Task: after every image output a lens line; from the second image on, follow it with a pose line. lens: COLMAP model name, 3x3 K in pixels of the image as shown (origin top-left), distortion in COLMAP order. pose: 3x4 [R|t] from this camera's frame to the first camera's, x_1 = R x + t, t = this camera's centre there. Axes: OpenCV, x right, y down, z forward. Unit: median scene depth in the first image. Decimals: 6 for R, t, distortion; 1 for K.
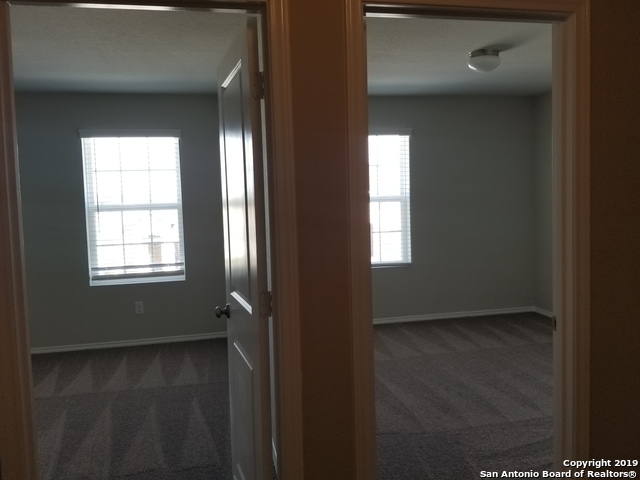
lens RADIAL K [[541.4, 0, 321.1], [0, 541.4, 237.0], [0, 0, 1]] dist [0.084615, -0.202743]
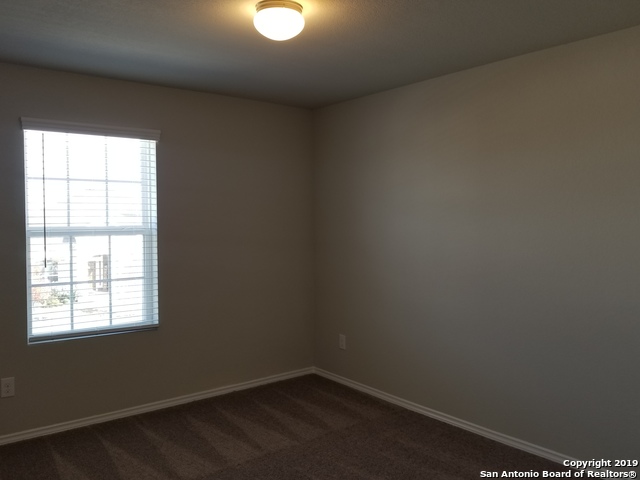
lens RADIAL K [[541.4, 0, 321.1], [0, 541.4, 237.0], [0, 0, 1]] dist [0.084615, -0.202743]
pose [[0.896281, 0.015413, 0.443219, 0.044272], [0.010906, 0.998328, -0.056771, -0.021547], [-0.443352, 0.055716, 0.894614, 0.290901]]
